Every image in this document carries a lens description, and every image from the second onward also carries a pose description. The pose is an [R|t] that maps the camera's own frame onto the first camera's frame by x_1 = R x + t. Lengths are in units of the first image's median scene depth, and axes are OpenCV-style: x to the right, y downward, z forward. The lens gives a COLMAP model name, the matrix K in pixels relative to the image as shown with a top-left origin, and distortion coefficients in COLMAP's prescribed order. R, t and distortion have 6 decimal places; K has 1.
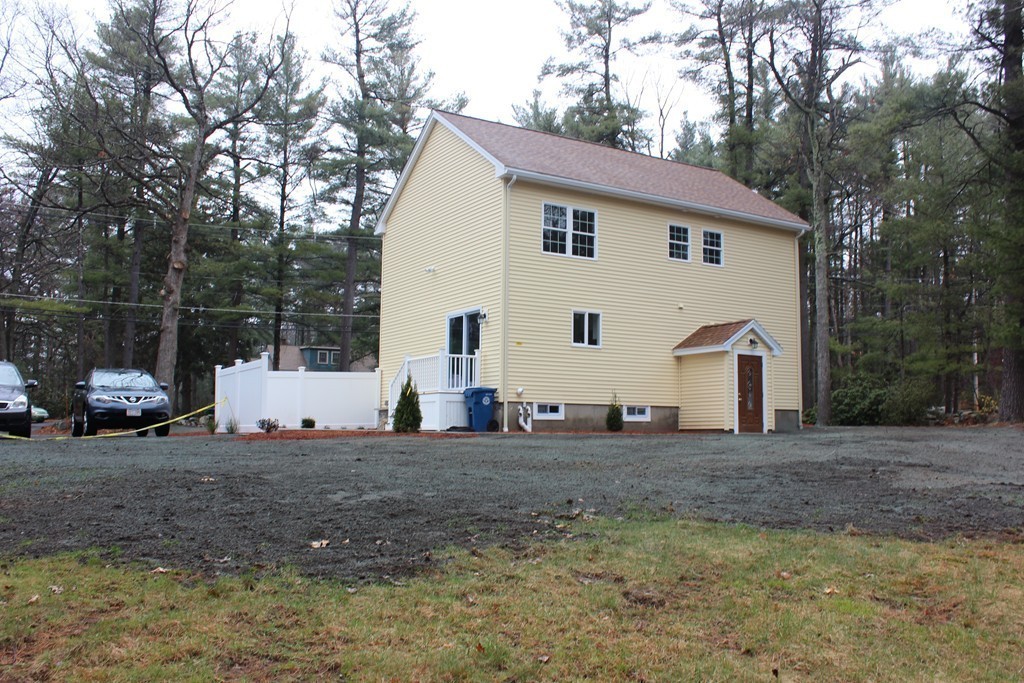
lens RADIAL K [[881.9, 0, 512.0], [0, 881.9, 341.5], [0, 0, 1]] dist [-0.163074, 0.194698]
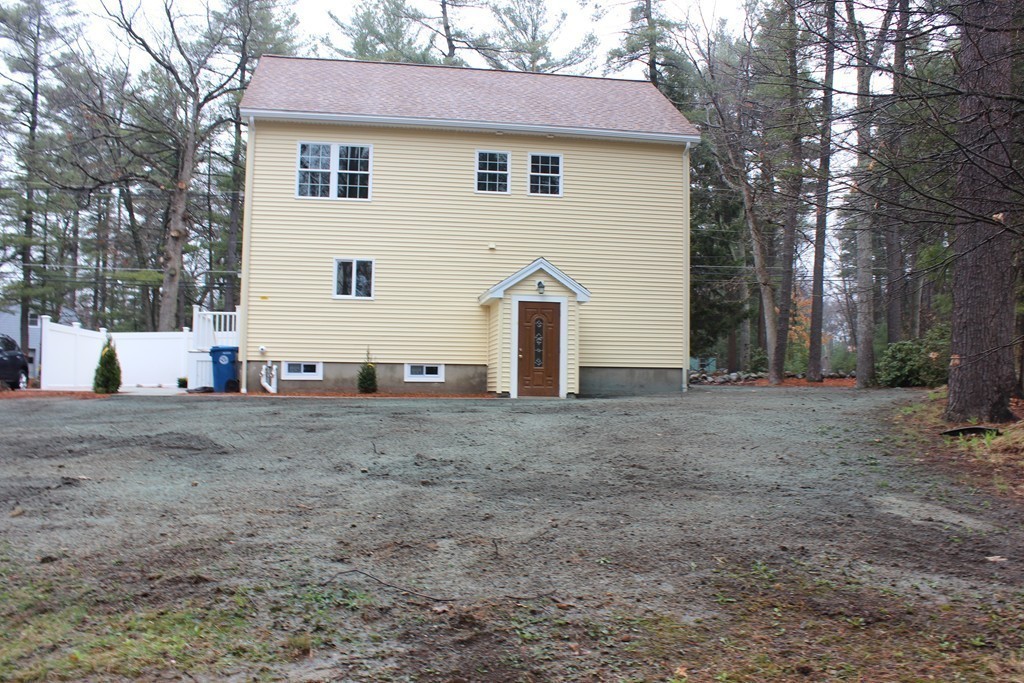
lens RADIAL K [[881.9, 0, 512.0], [0, 881.9, 341.5], [0, 0, 1]] dist [-0.163074, 0.194698]
pose [[0.938640, -0.016141, -0.344520, 0.535711], [0.033722, 0.998413, 0.045099, 0.014576], [0.343246, -0.053949, 0.937695, 0.214084]]
